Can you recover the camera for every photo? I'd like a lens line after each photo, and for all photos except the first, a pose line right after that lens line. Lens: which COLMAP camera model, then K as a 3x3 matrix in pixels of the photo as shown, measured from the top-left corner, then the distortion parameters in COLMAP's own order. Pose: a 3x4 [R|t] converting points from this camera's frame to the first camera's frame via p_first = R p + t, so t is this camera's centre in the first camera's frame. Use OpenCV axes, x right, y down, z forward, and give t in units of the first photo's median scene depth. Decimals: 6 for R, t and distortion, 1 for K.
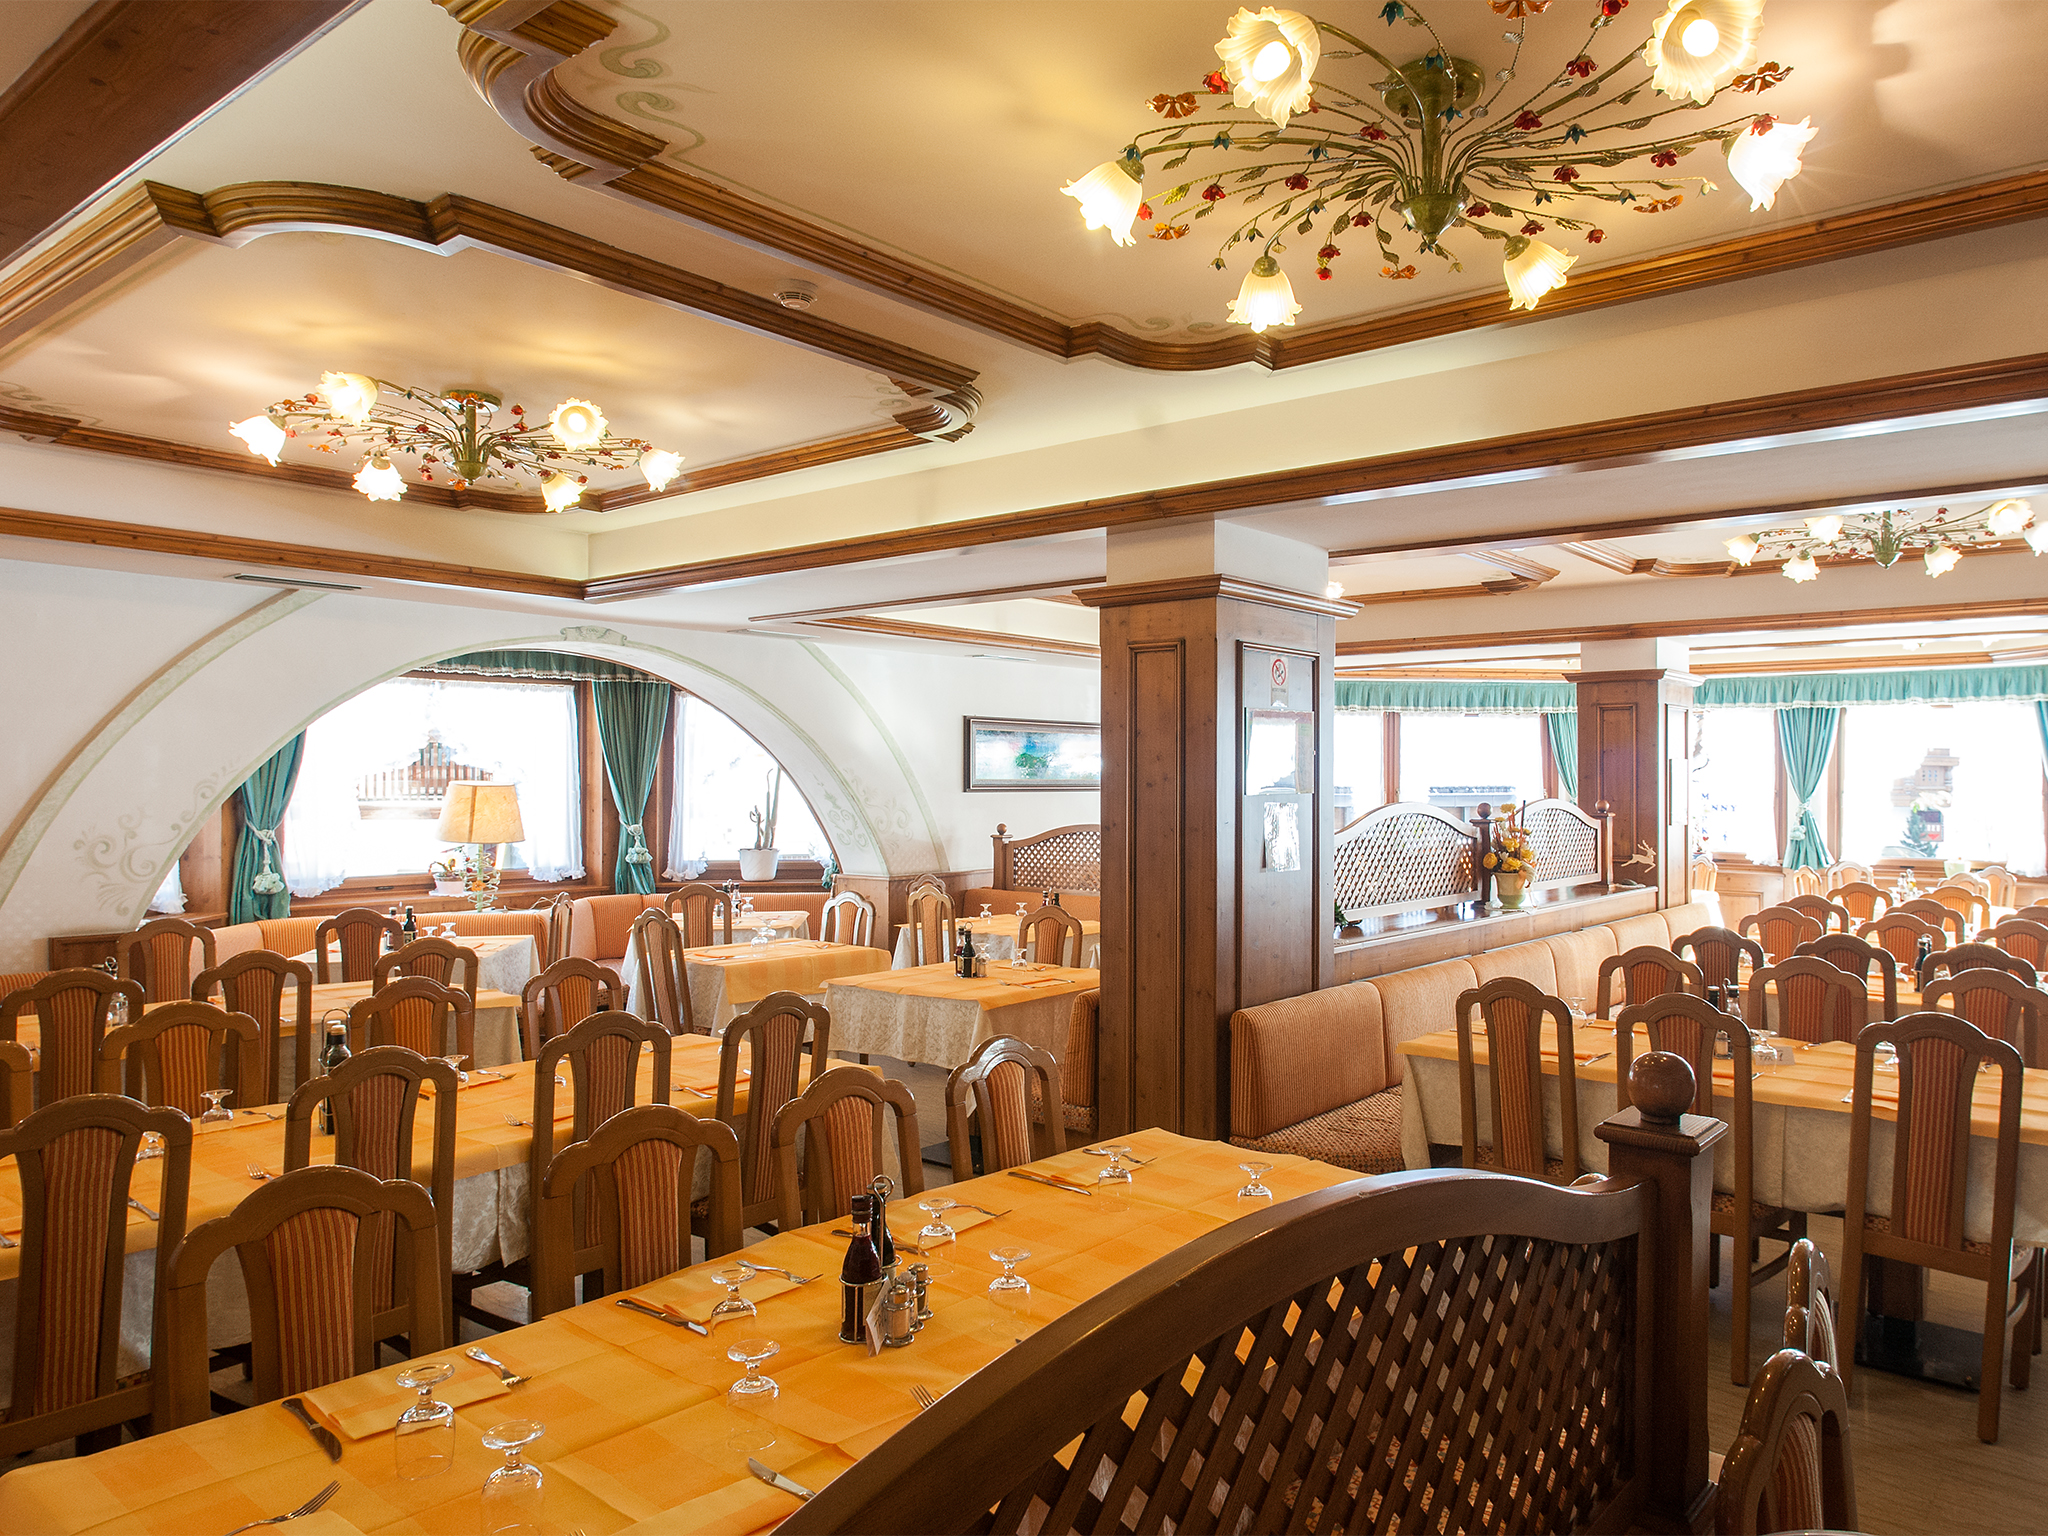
lens RADIAL K [[1462.2, 0, 1024.0], [0, 1462.2, 768.0], [0, 0, 1]] dist [0.001458, 0.001674]
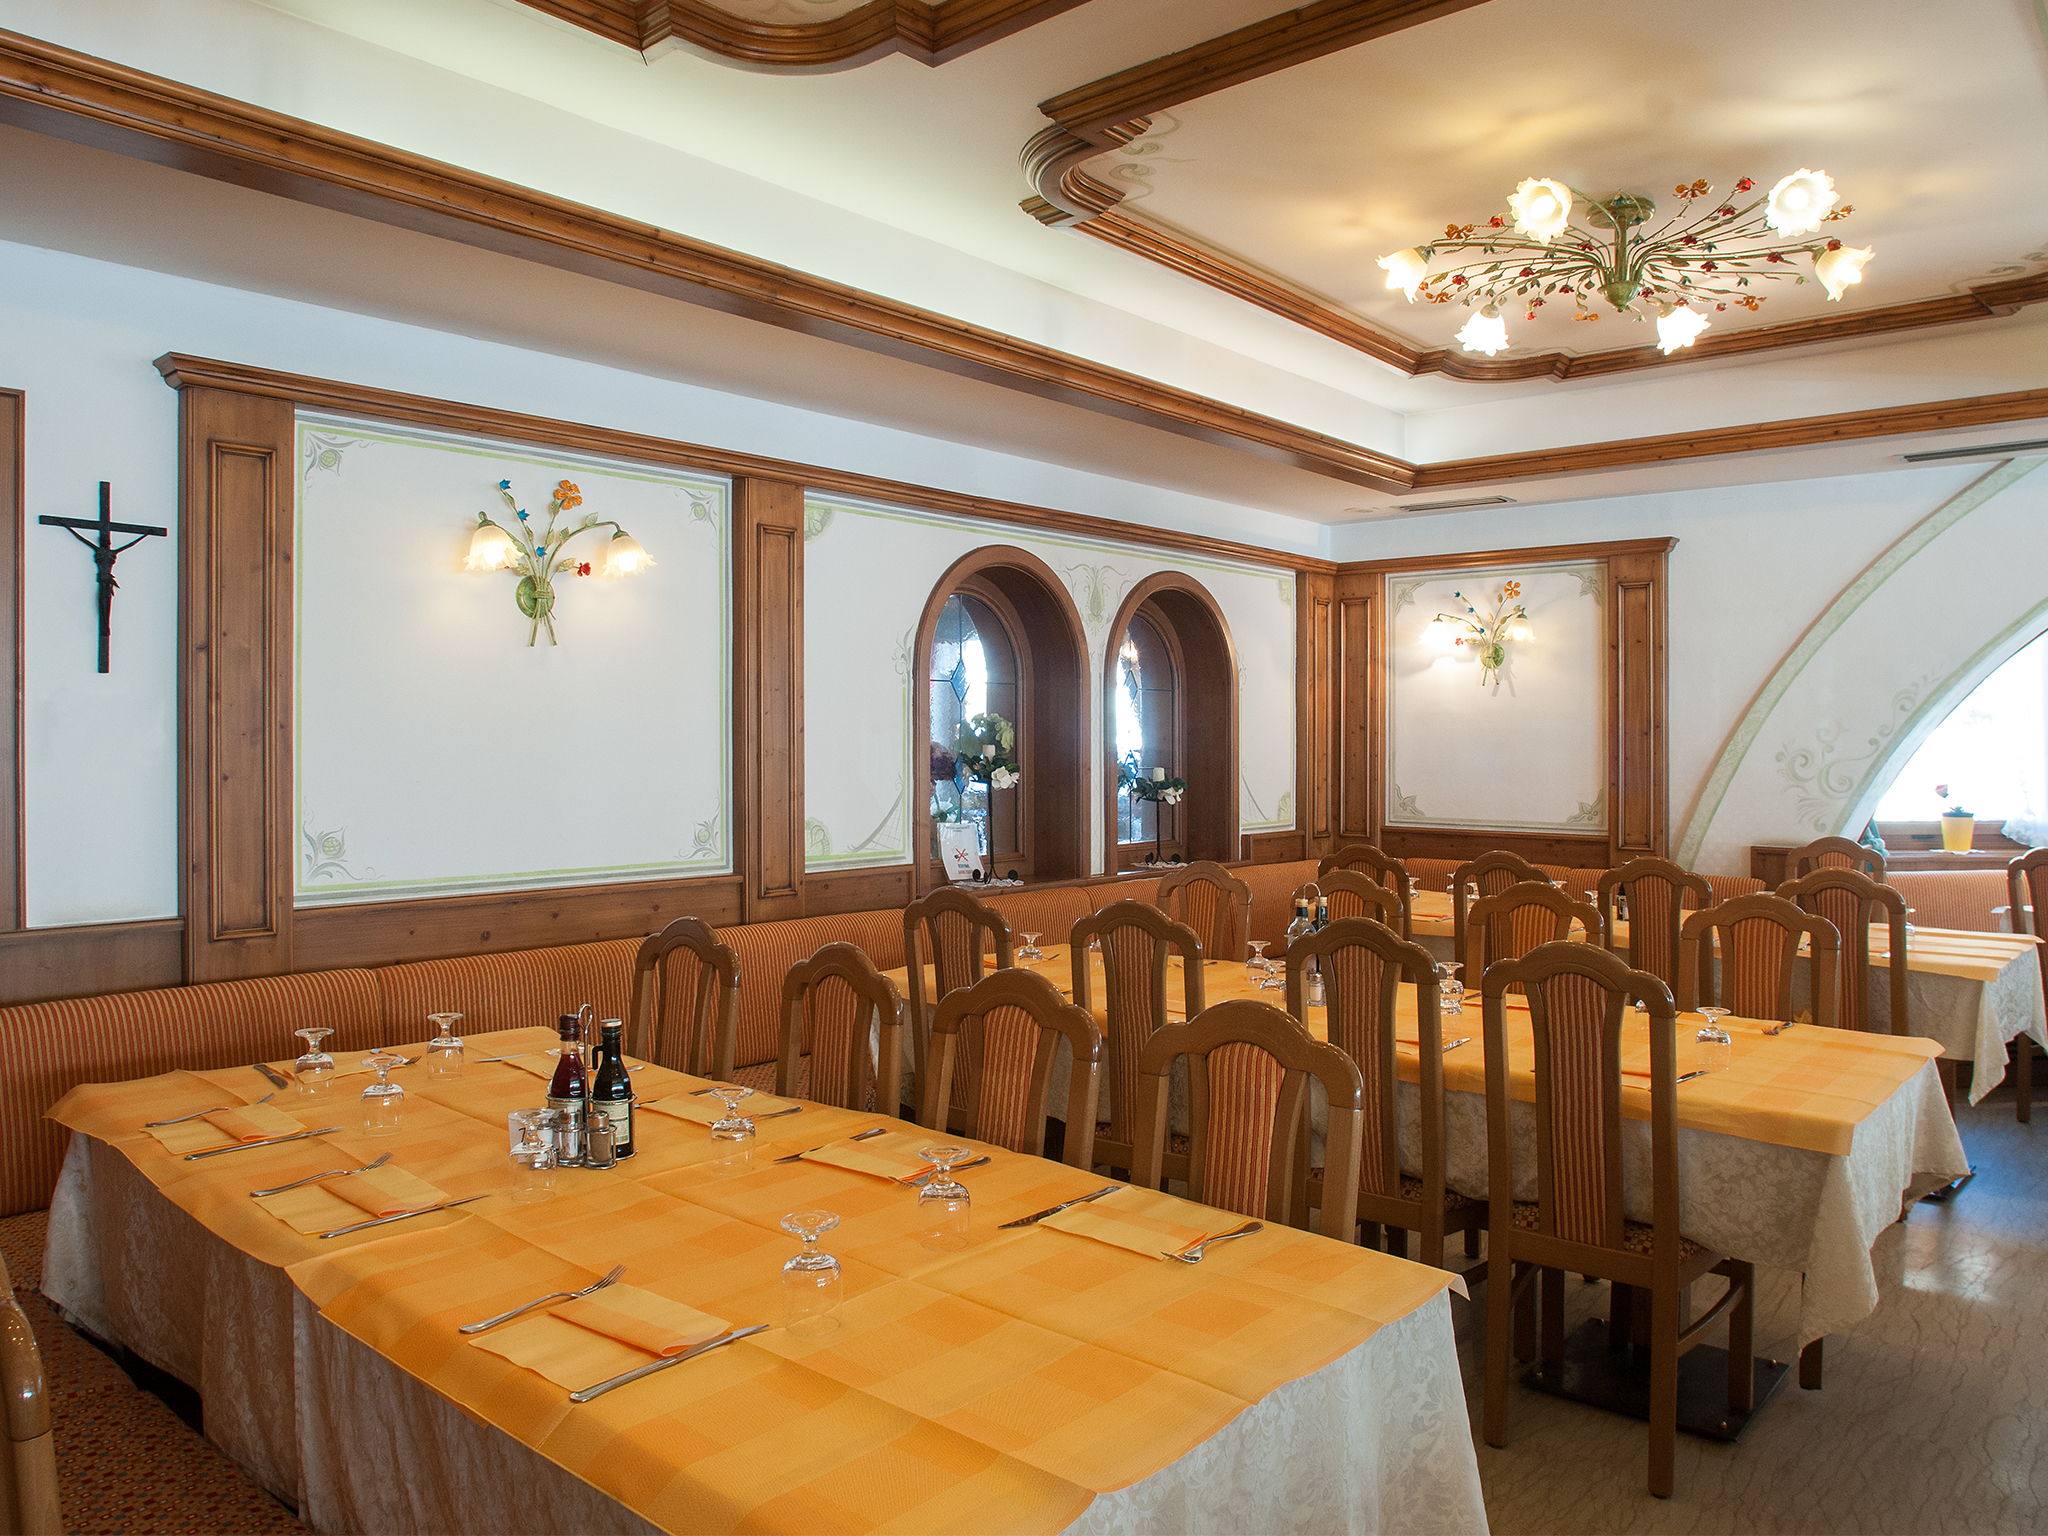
lens RADIAL K [[1418.1, 0, 1031.2], [0, 1418.1, 754.8], [0, 0, 1]] dist [-0.044856, 0.005088]
pose [[-0.015410, 0.010046, -0.999831, 0.222165], [0.001794, 0.999948, 0.010020, 0.027427], [0.999880, -0.001639, -0.015427, 0.339269]]
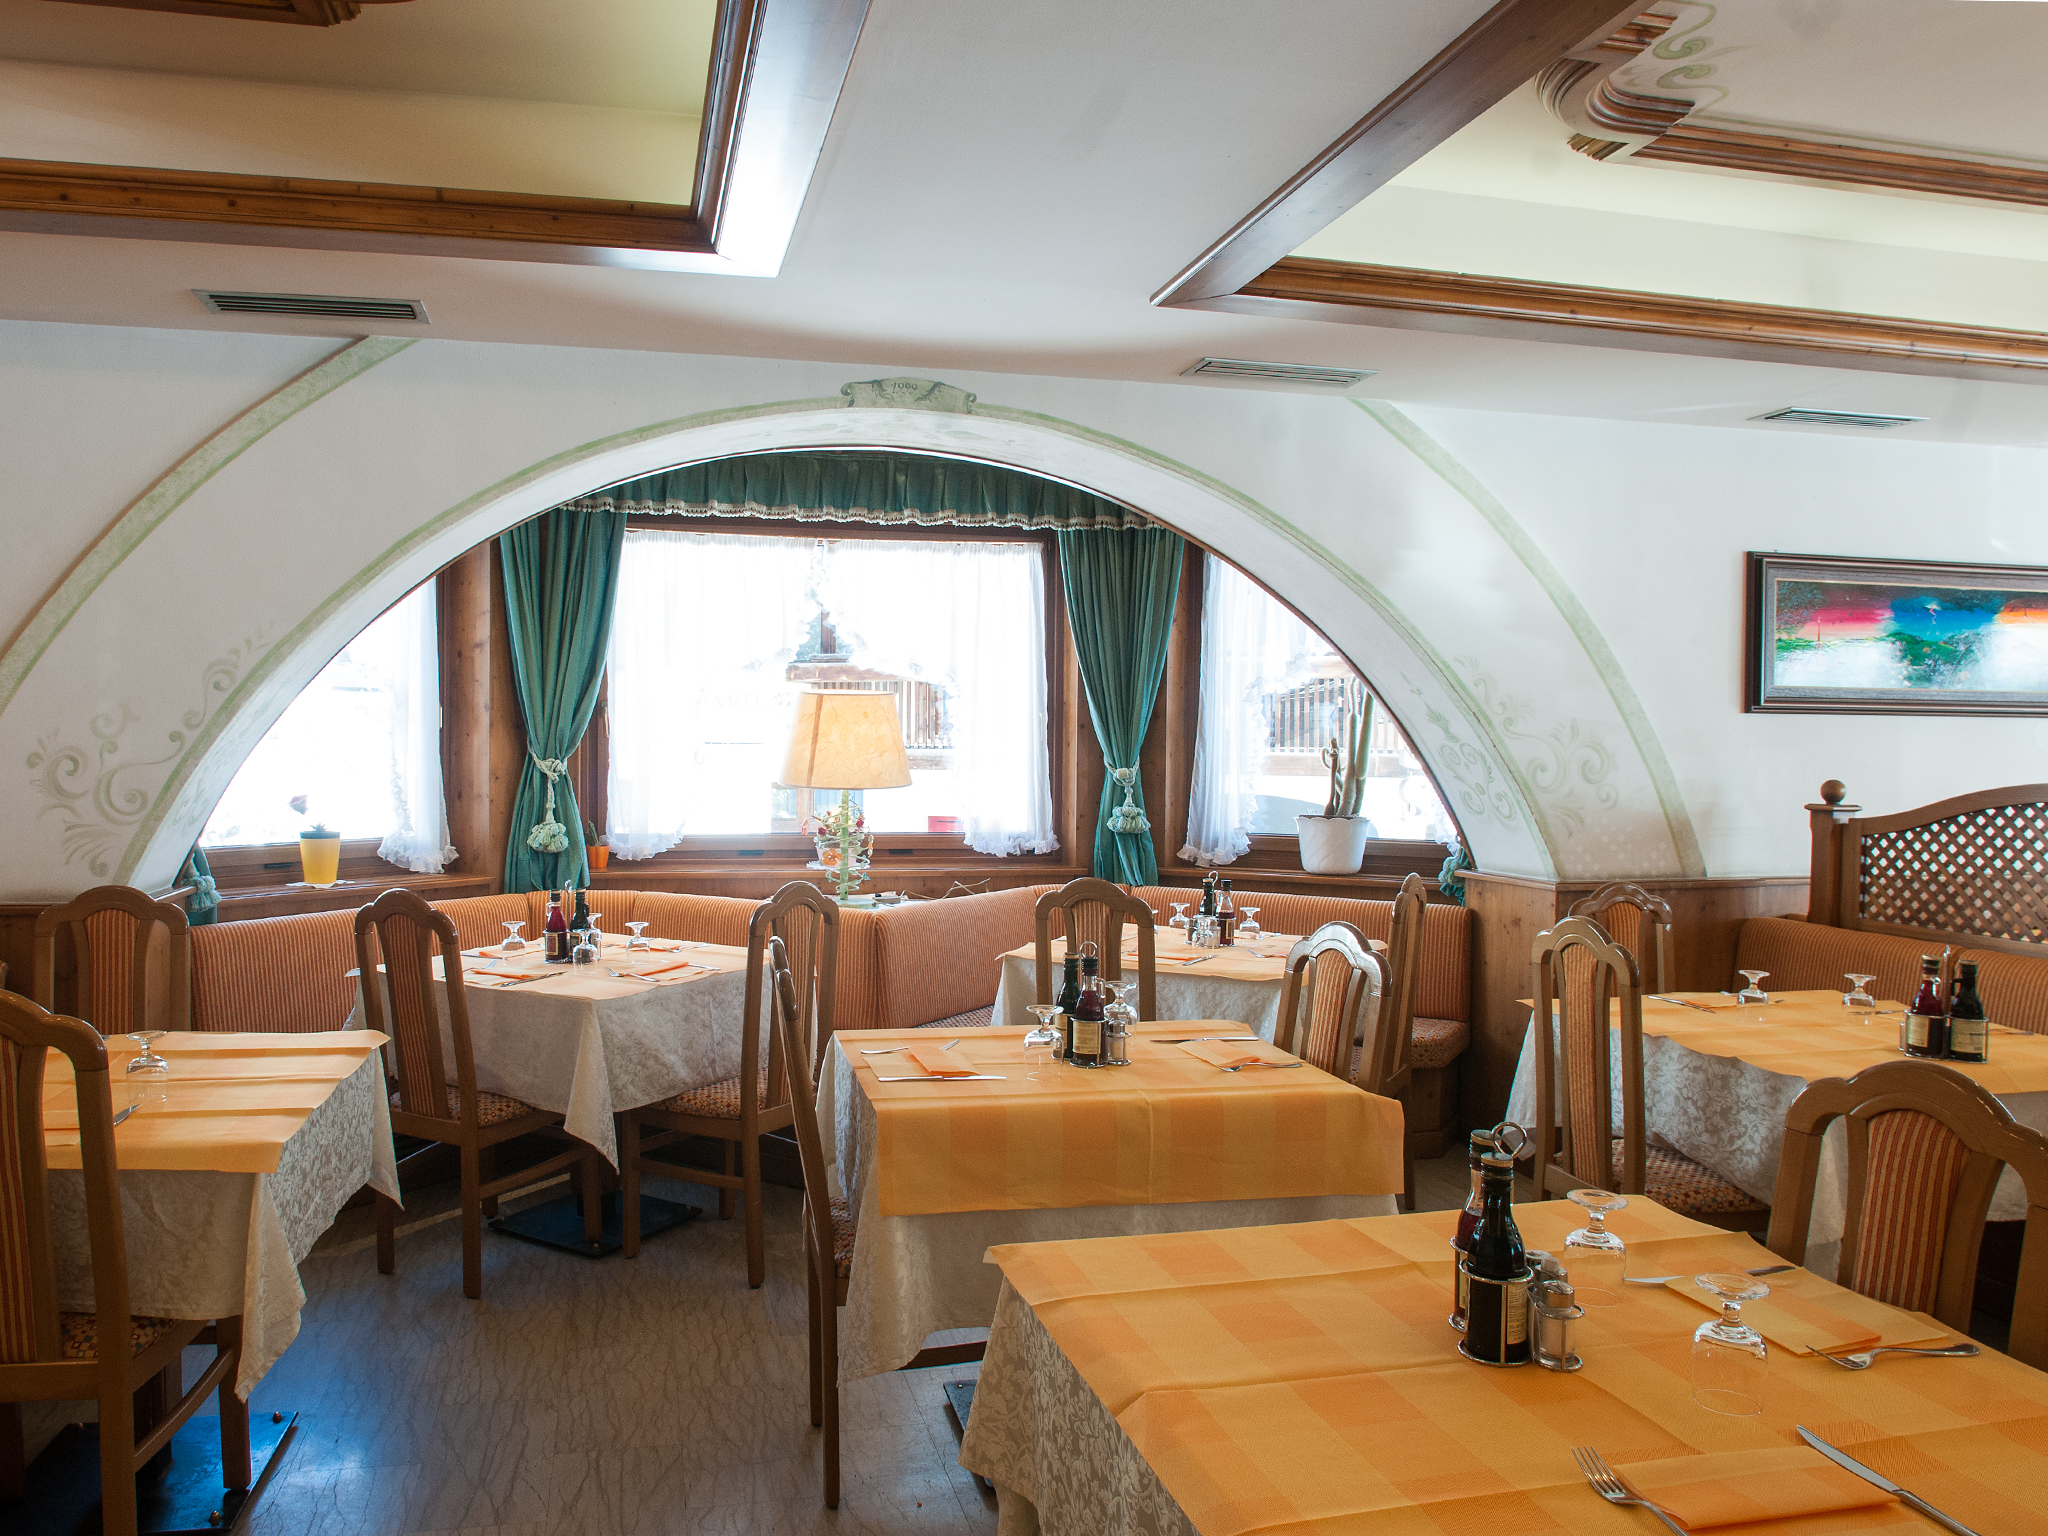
lens RADIAL K [[1426.8, 0, 967.5], [0, 1426.8, 768.2], [0, 0, 1]] dist [-0.040047, 0.001494]
pose [[0.810527, 0.015919, -0.585485, 0.023870], [-0.005122, 0.999785, 0.020093, 0.028361], [0.585679, -0.013287, 0.810434, 0.506791]]
